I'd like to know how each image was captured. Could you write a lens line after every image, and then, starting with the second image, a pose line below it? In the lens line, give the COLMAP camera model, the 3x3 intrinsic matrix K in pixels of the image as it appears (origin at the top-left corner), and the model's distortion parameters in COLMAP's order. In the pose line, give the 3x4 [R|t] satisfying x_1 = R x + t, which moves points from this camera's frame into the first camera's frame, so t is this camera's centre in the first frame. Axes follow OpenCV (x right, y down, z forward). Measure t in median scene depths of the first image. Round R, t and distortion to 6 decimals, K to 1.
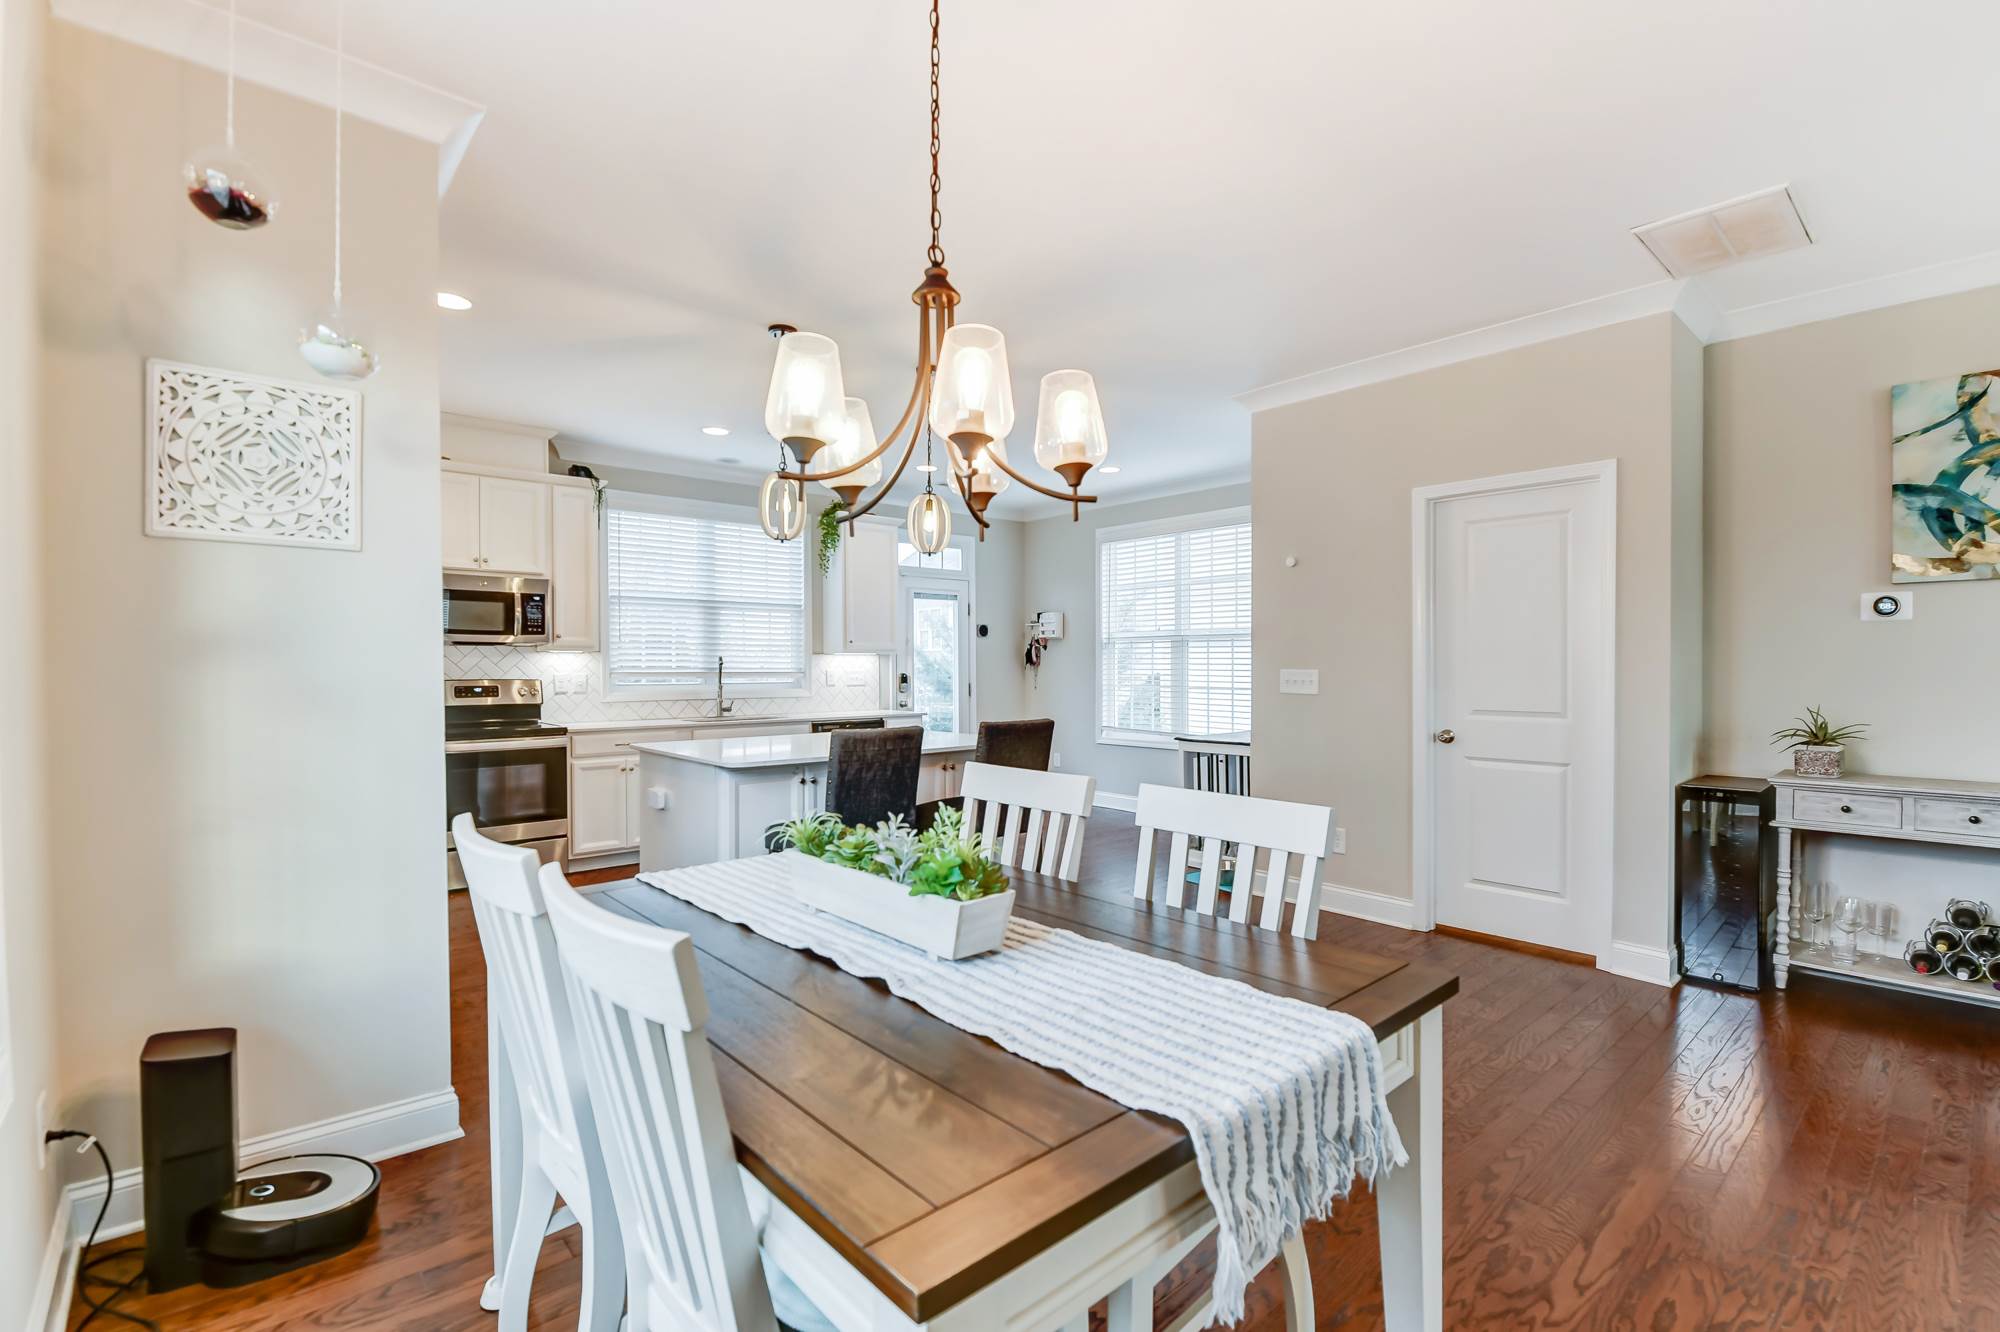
lens RADIAL K [[899.3, 0, 1000.0], [0, 899.3, 666.0], [0, 0, 1]] dist [-0.000704, -0.010553]
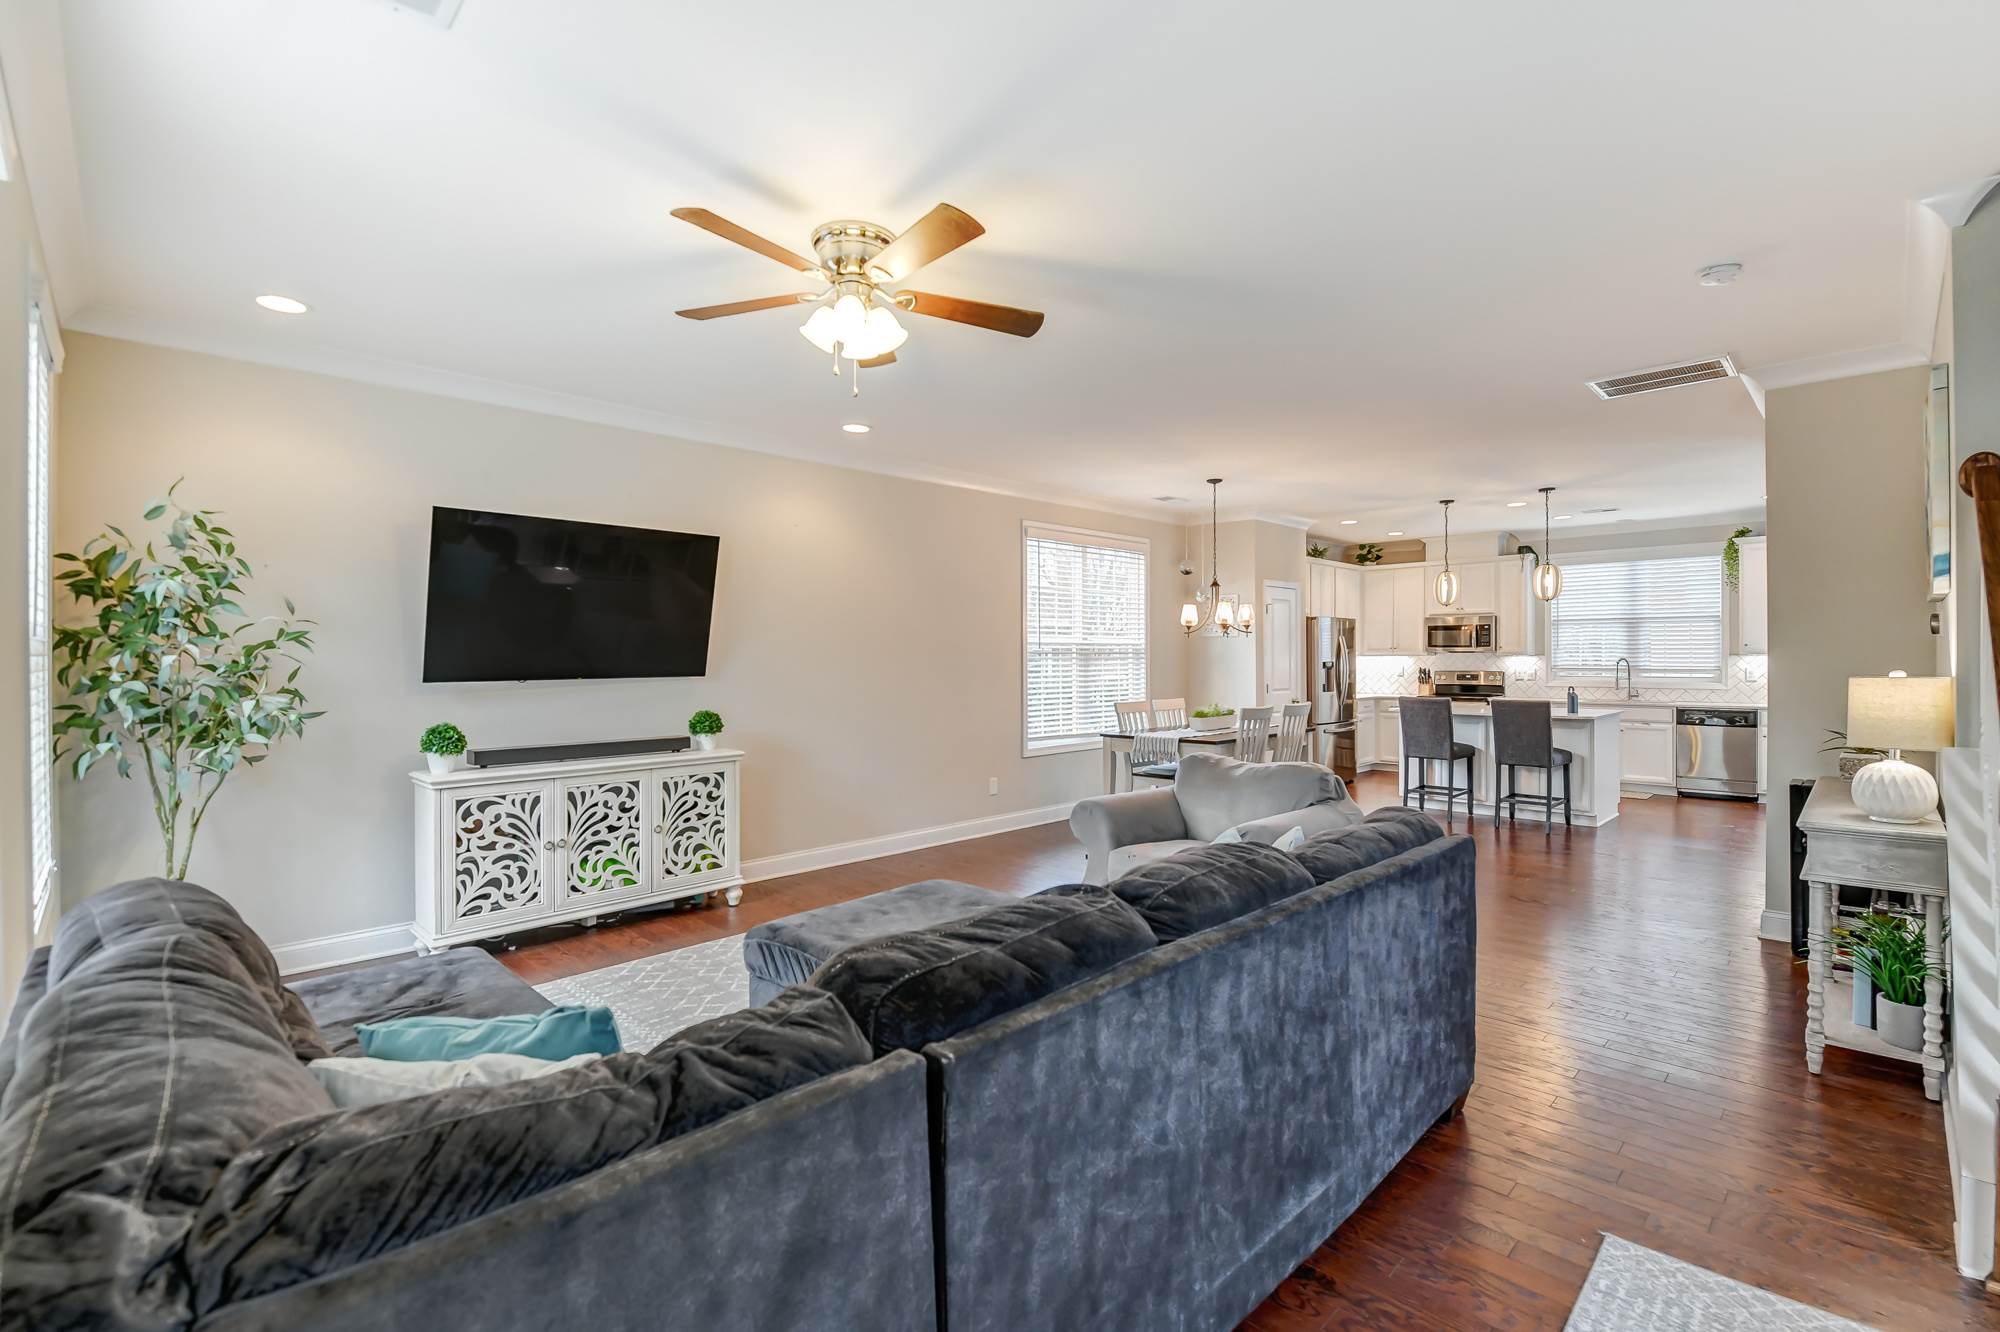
lens RADIAL K [[899.3, 0, 1000.0], [0, 899.3, 666.0], [0, 0, 1]] dist [-0.000704, -0.010553]
pose [[0.062682, 0.014366, -0.997930, 1.220428], [0.003987, 0.999885, 0.014644, -0.026402], [0.998026, -0.004896, 0.062618, -0.099997]]
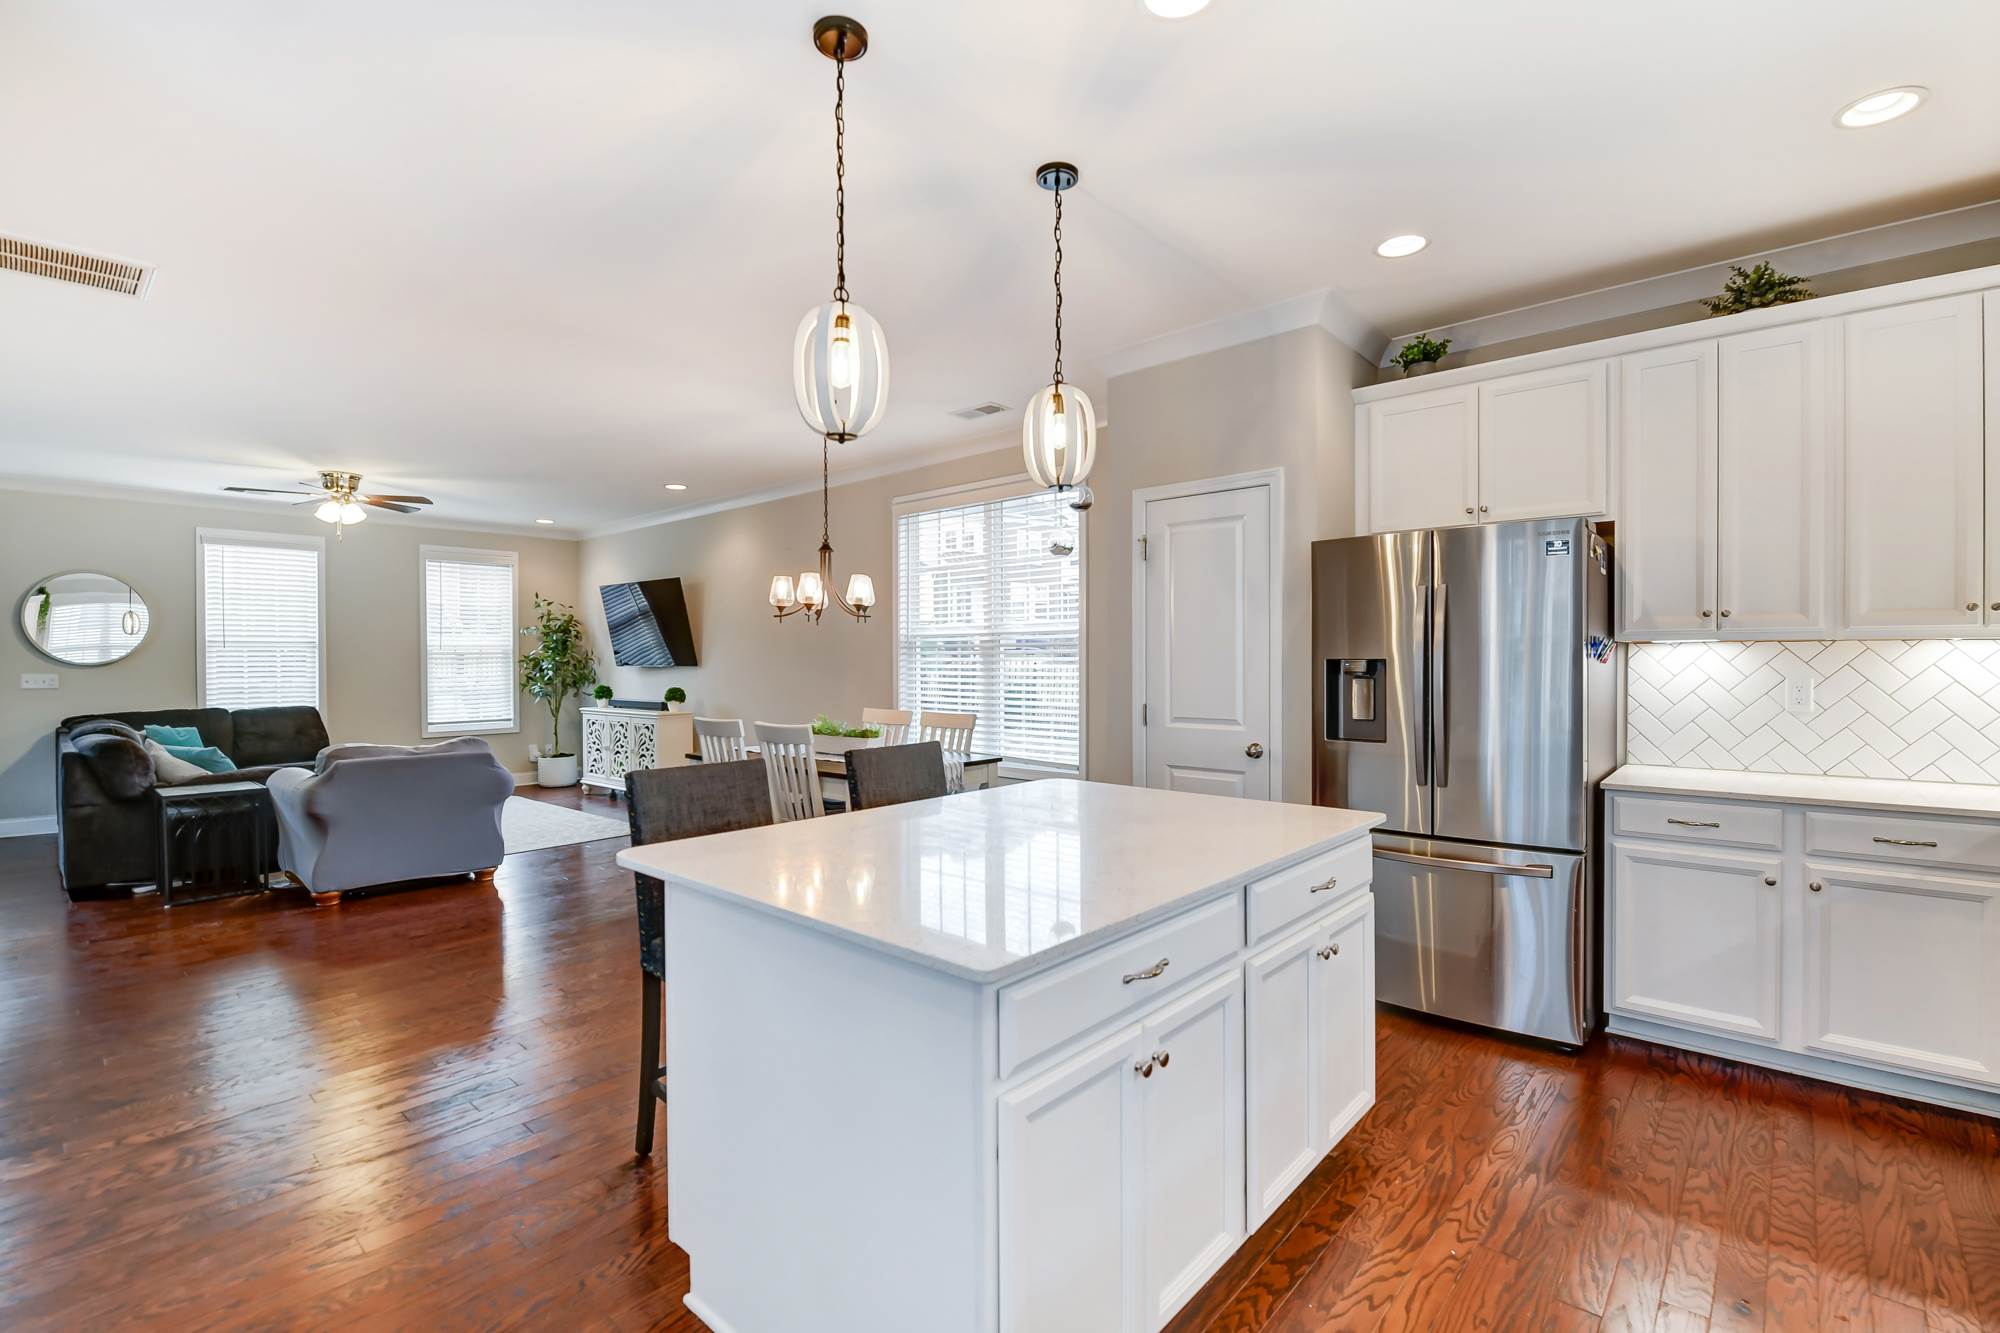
lens RADIAL K [[907.9, 0, 1002.4], [0, 907.9, 684.7], [0, 0, 1]] dist [-0.000760, -0.000277]
pose [[-0.994676, 0.005830, -0.102885, -0.083457], [0.003582, 0.999751, 0.022023, -0.004472], [0.102988, 0.021537, -0.994449, 1.182029]]
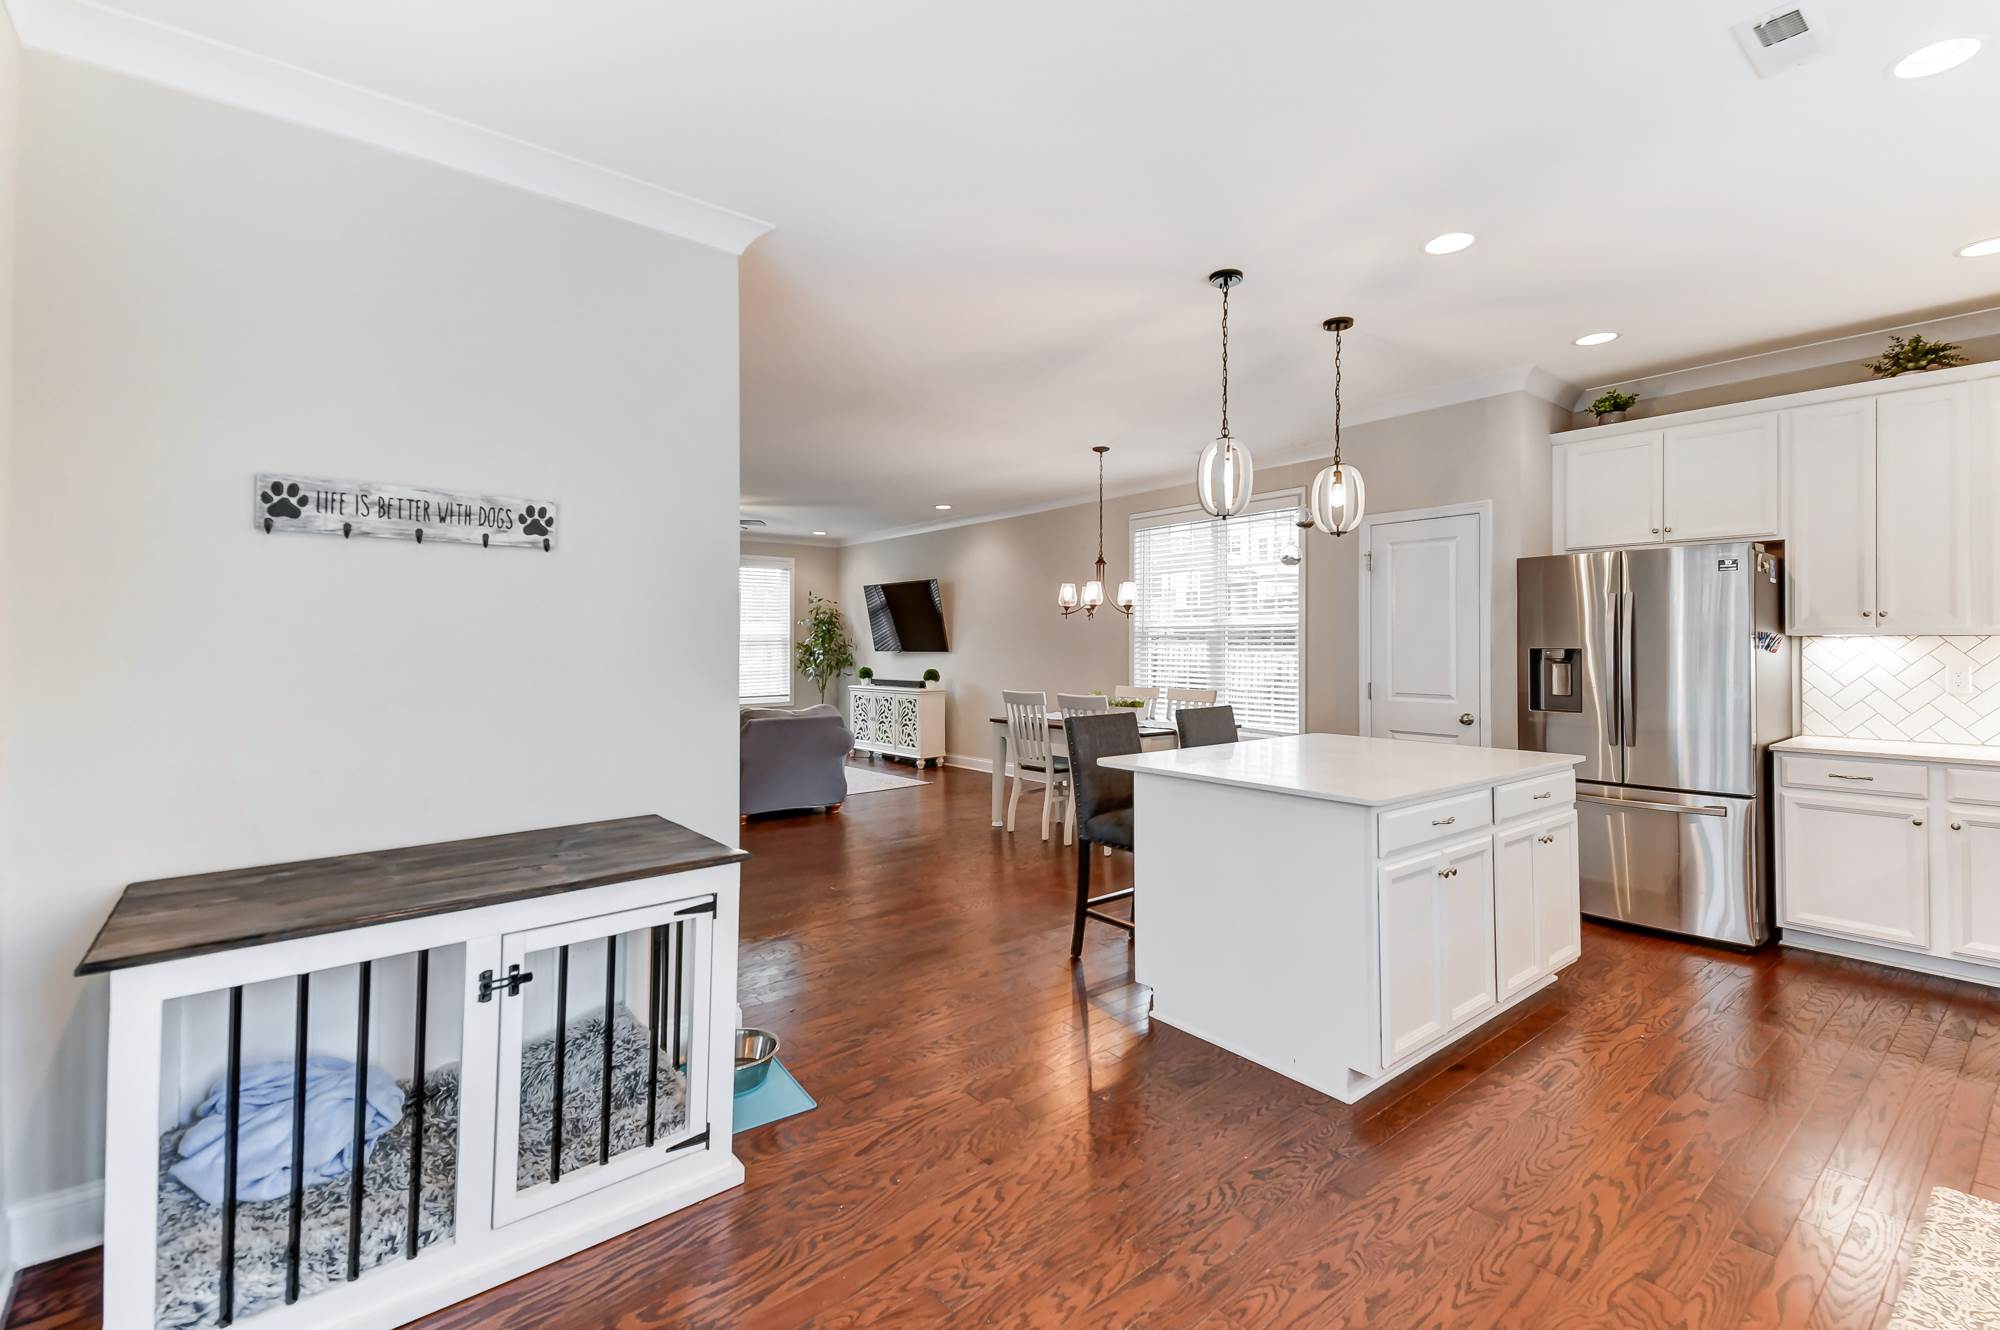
lens RADIAL K [[897.3, 0, 999.9], [0, 897.3, 651.8], [0, 0, 1]] dist [0.056592, -0.019220]
pose [[-0.998539, -0.000355, 0.054043, 0.063432], [-0.000314, 1.000000, 0.000770, -0.005358], [-0.054043, 0.000752, -0.998538, 1.430795]]
